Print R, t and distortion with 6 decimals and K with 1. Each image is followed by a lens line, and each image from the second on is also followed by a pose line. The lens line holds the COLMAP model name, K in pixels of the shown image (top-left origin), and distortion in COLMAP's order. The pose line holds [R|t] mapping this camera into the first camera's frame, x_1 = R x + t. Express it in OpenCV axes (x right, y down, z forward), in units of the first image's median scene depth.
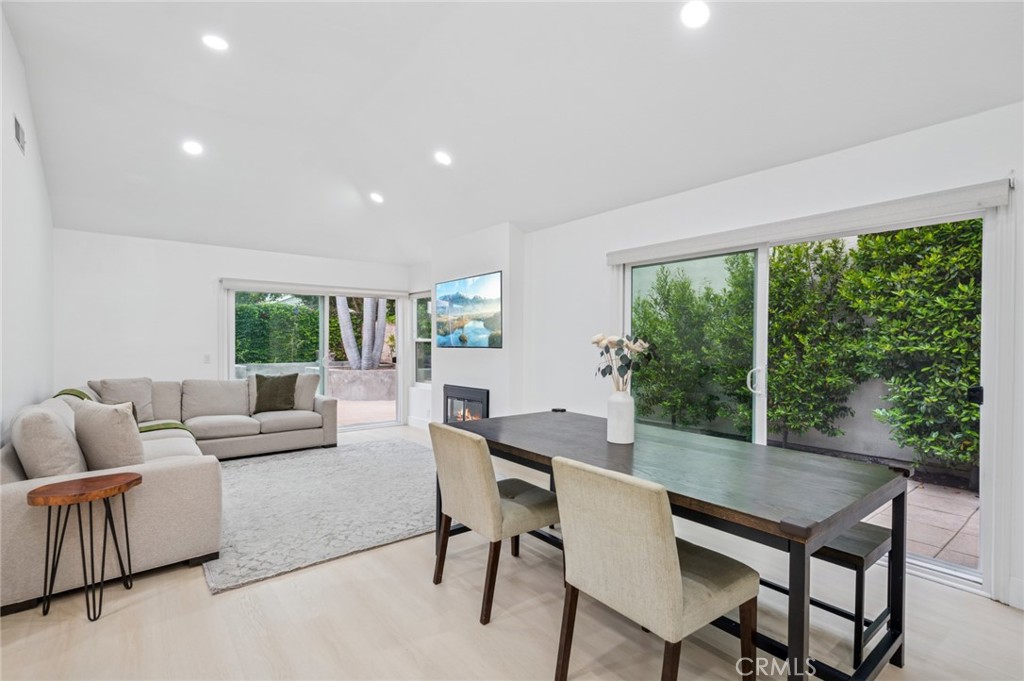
lens RADIAL K [[484.6, 0, 512.0], [0, 484.6, 340.5], [0, 0, 1]] dist [0.002725, 0.000252]
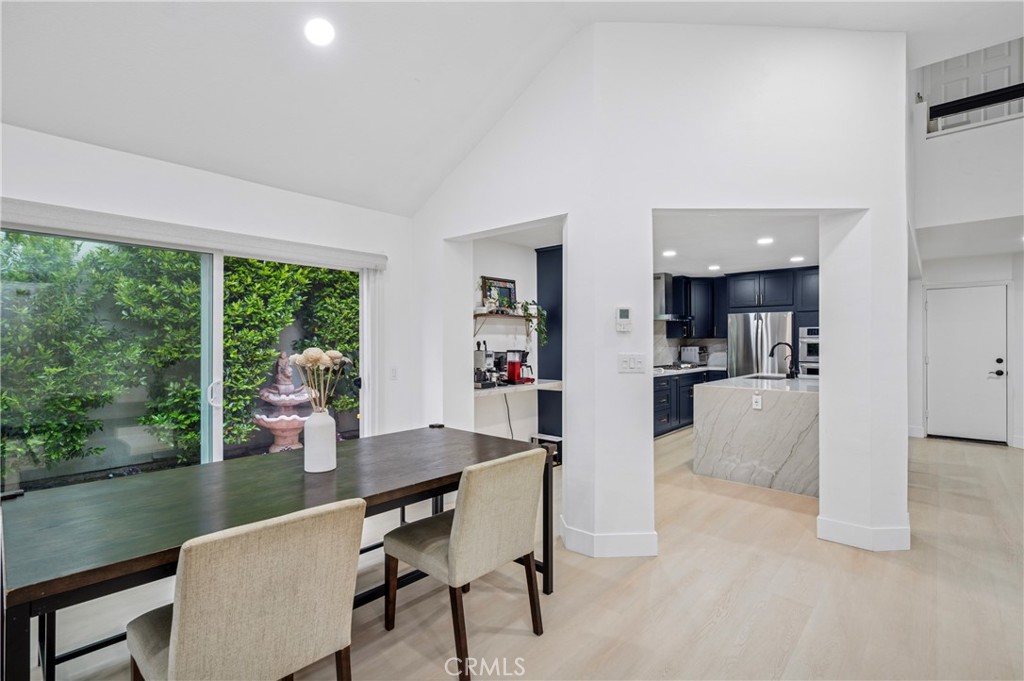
lens RADIAL K [[475.5, 0, 512.0], [0, 475.5, 340.5], [0, 0, 1]] dist [0.001212, -0.000063]
pose [[-0.148618, 0.000645, 0.988894, -0.500120], [0.003603, 0.999994, -0.000110, -0.019001], [-0.988888, 0.003546, -0.148619, 0.560868]]
